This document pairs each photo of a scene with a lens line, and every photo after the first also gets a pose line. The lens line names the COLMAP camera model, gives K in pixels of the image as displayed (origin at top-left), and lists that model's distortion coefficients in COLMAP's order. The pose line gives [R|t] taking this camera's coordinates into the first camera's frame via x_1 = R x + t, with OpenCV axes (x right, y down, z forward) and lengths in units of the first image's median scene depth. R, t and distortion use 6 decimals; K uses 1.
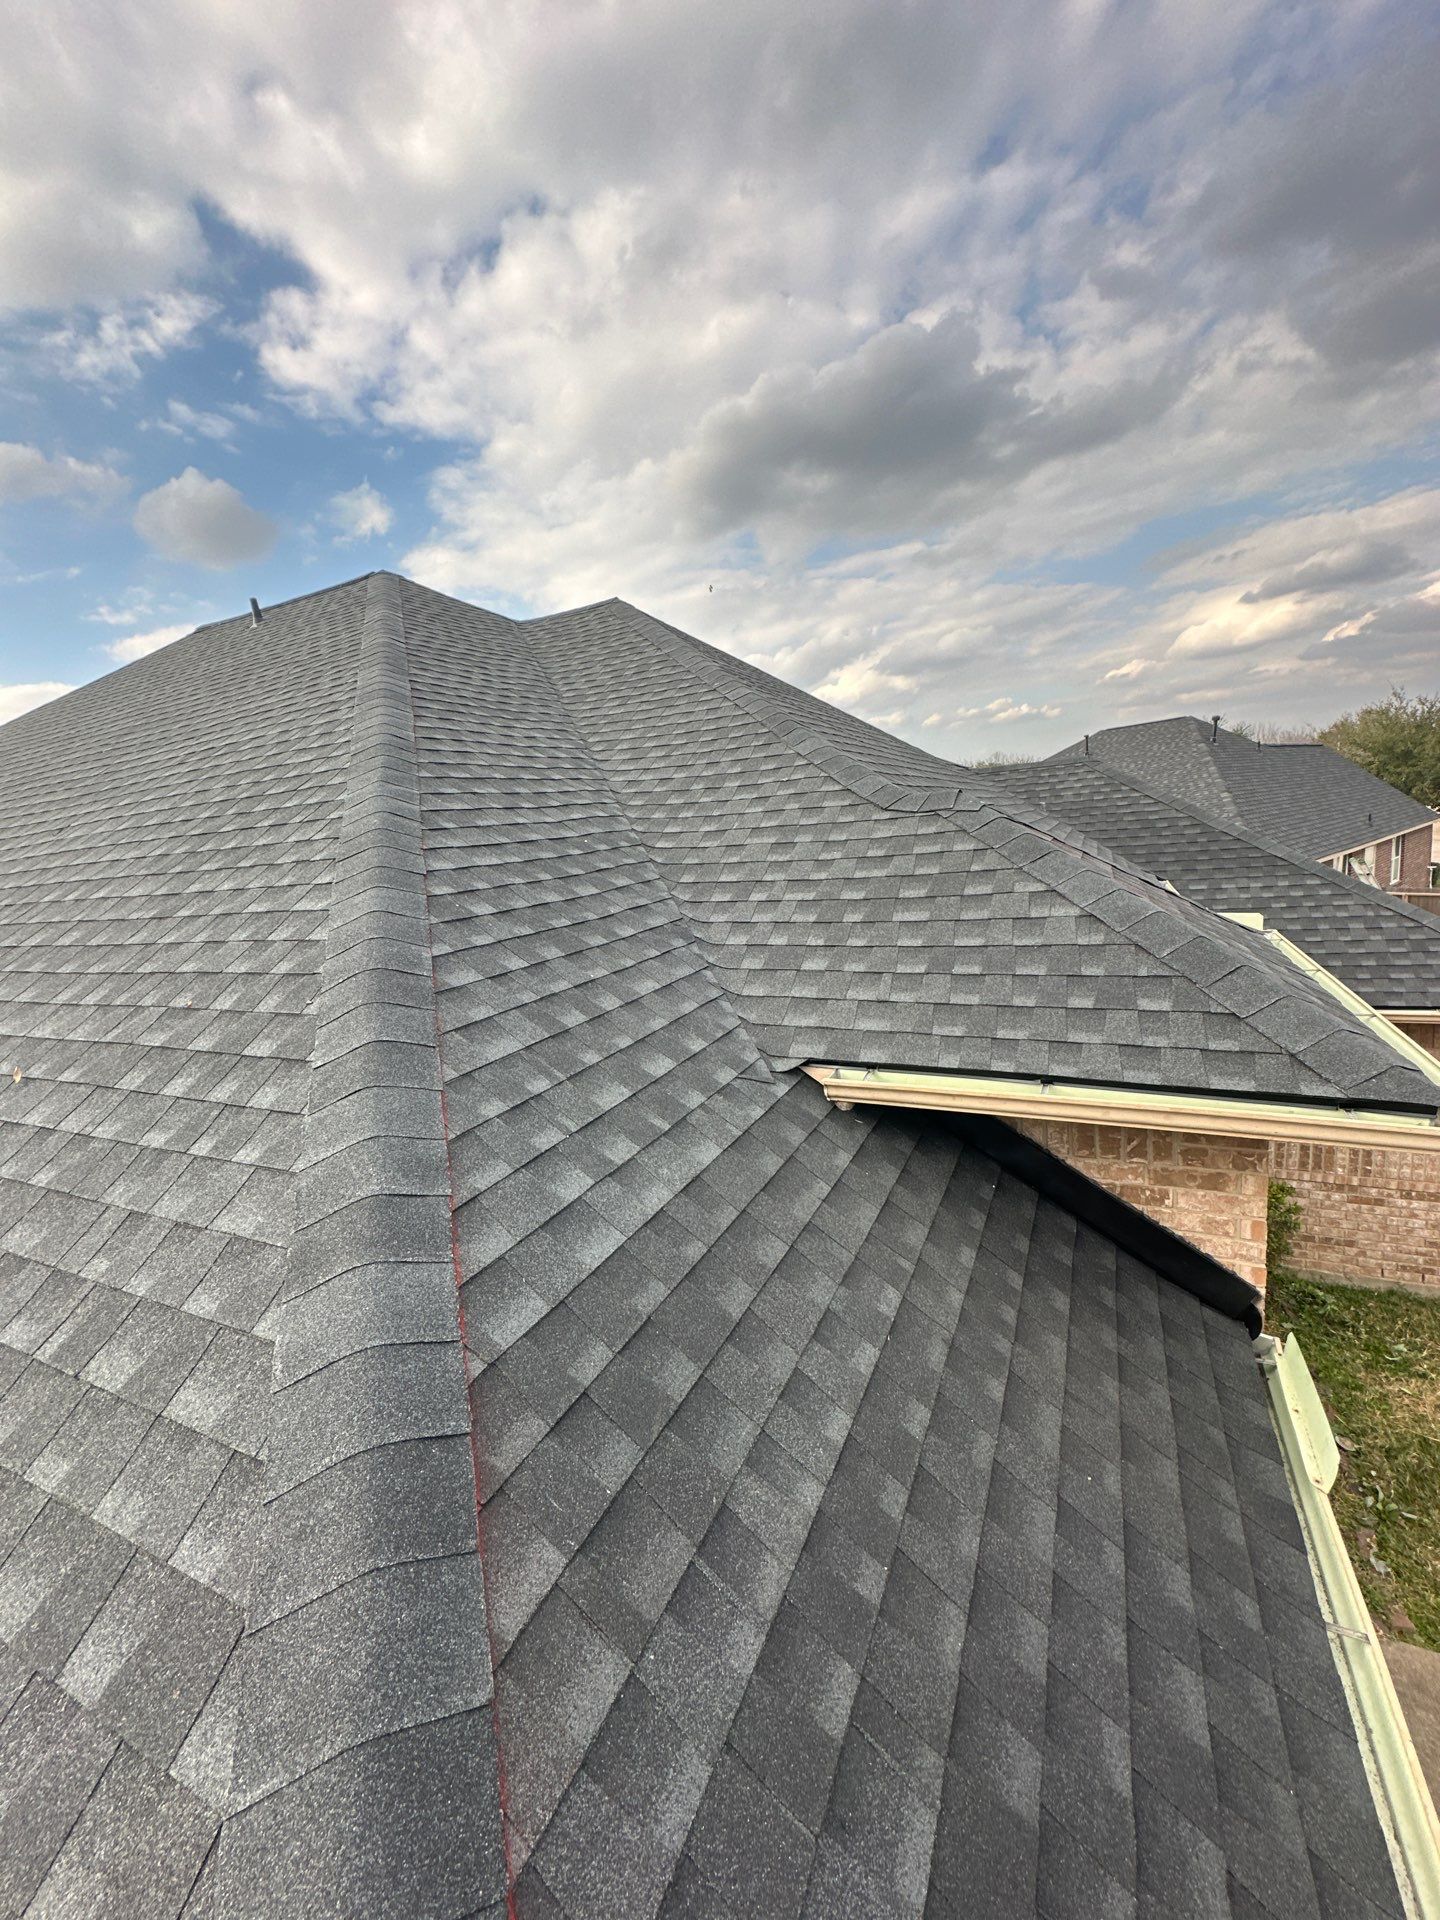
lens RADIAL K [[766.7, 0, 725.1], [0, 766.7, 943.2], [0, 0, 1]] dist [-0.001064, 0.000228]
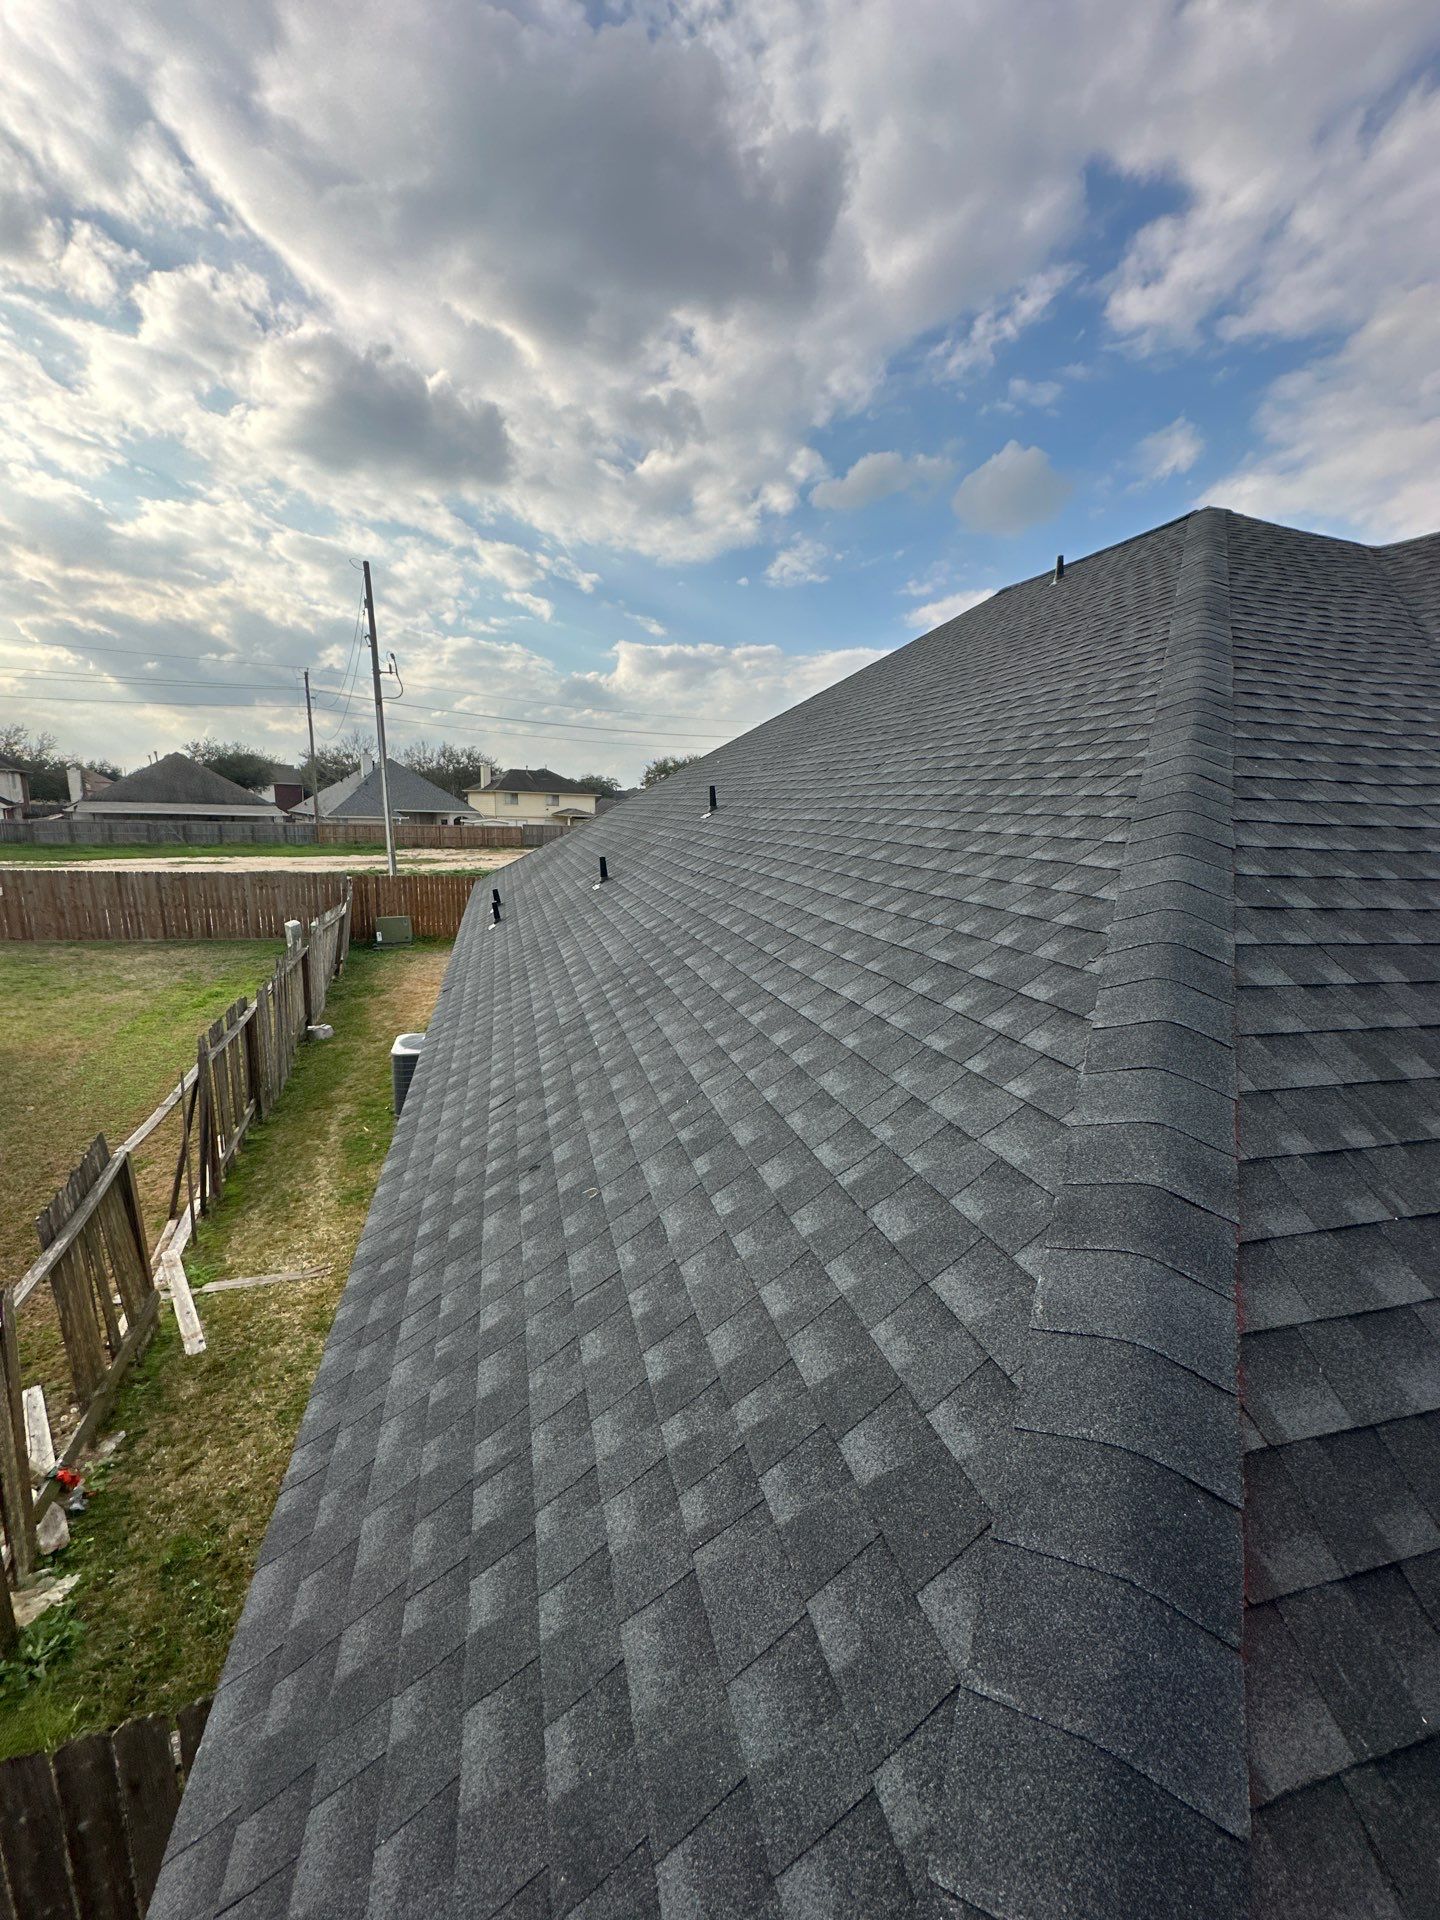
lens RADIAL K [[766.7, 0, 720.2], [0, 766.7, 941.3], [0, 0, 1]] dist [-0.001064, 0.000228]
pose [[0.657622, 0.241570, -0.713567, -0.124753], [-0.207338, 0.968651, 0.136845, 0.014233], [0.724255, 0.057957, 0.687092, -0.020503]]
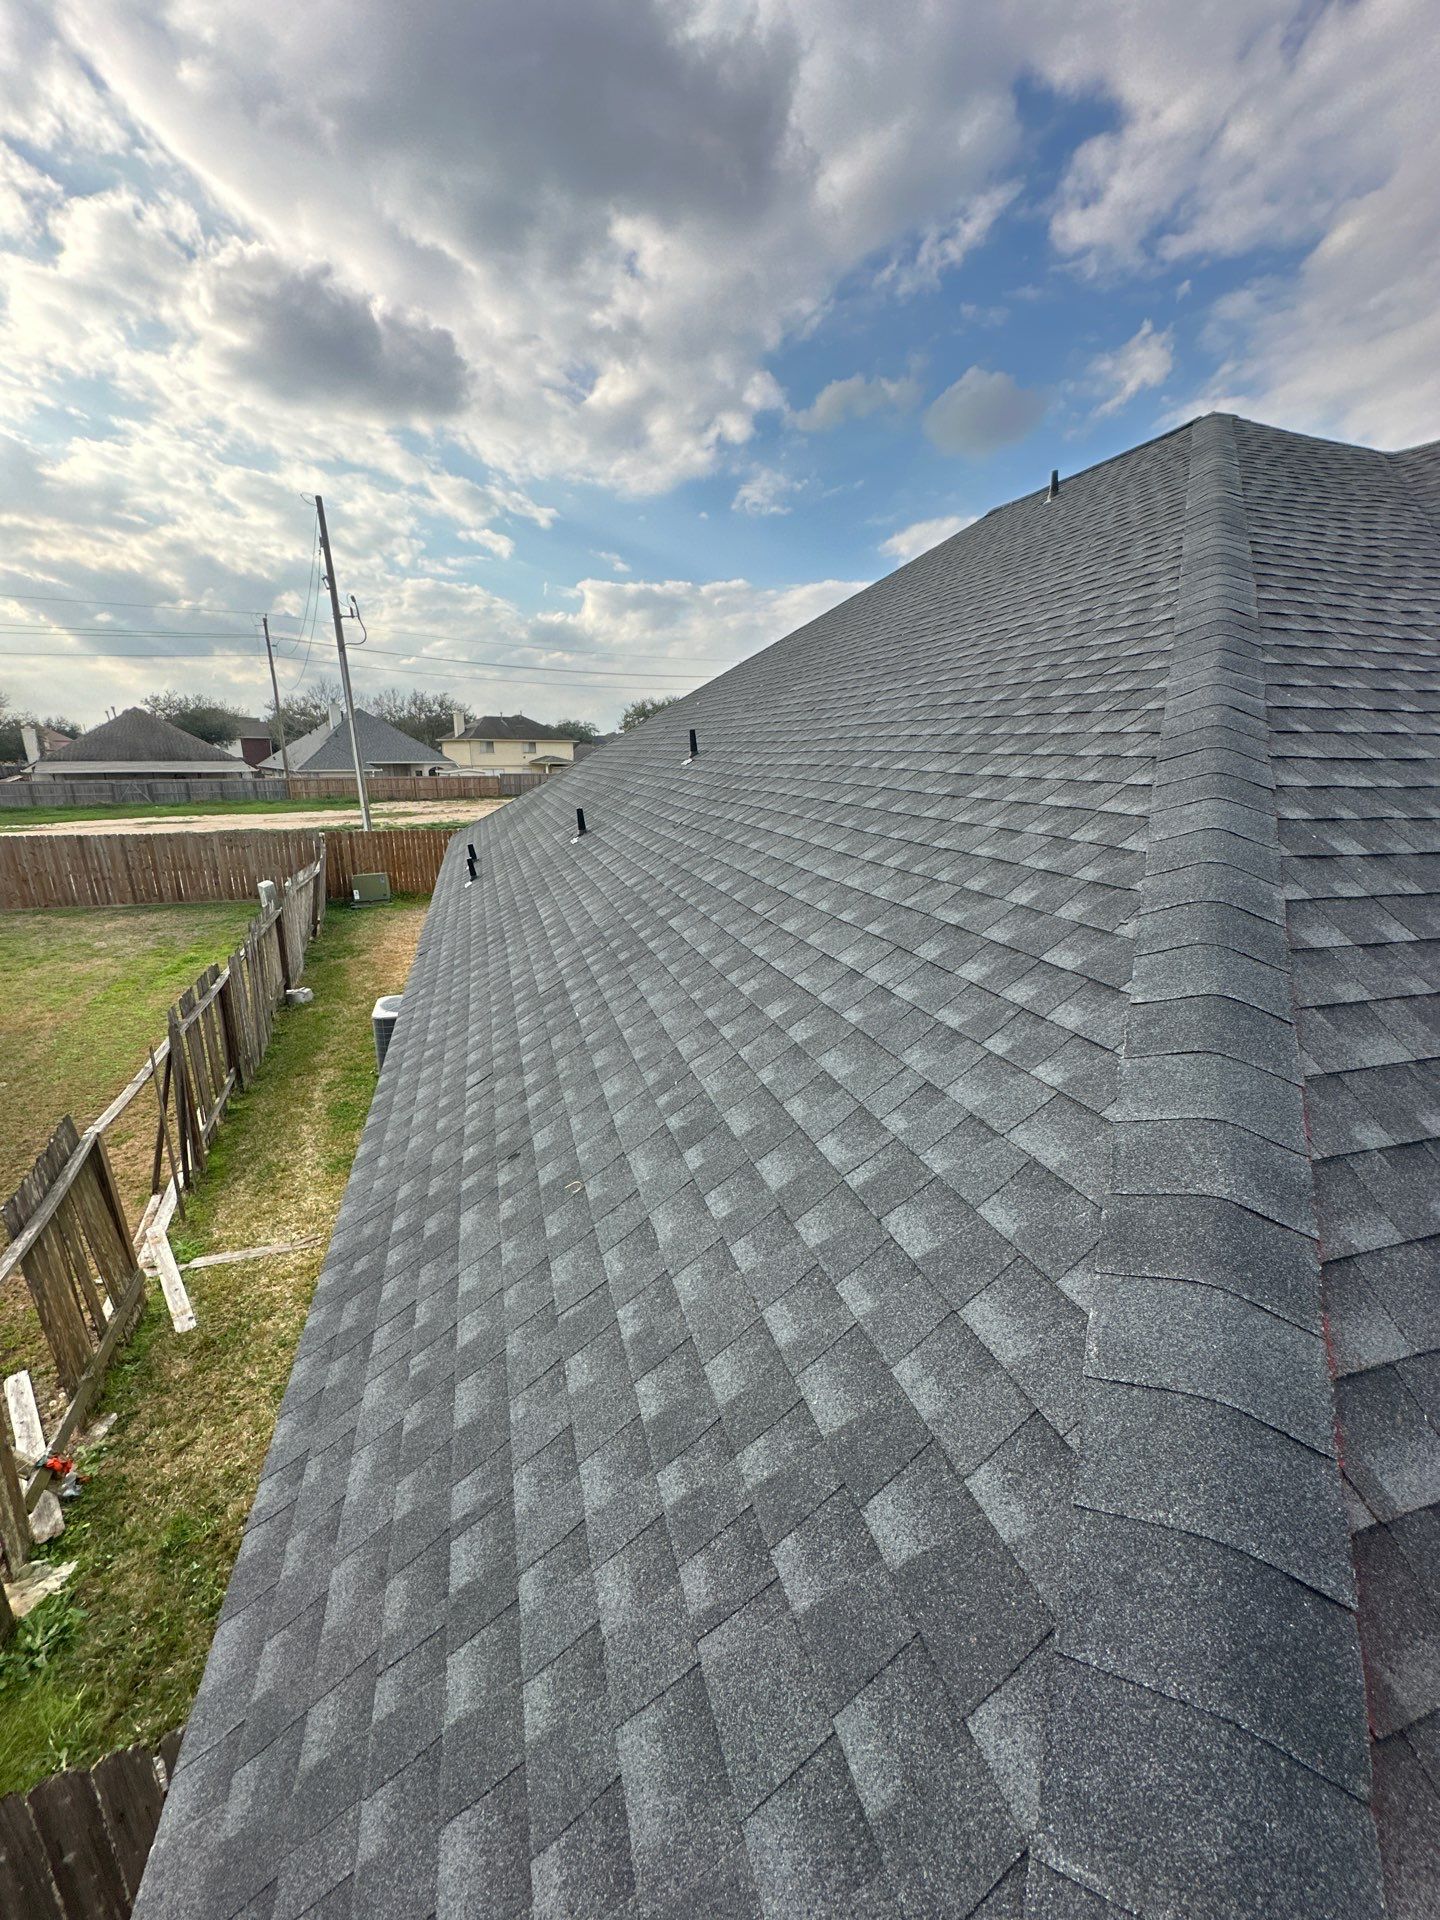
lens RADIAL K [[766.7, 0, 725.3], [0, 766.7, 928.9], [0, 0, 1]] dist [-0.001064, 0.000228]
pose [[0.682286, 0.259656, -0.683421, -0.197416], [-0.178802, 0.965680, 0.188392, 0.000685], [0.708884, -0.006340, 0.705297, 0.044381]]
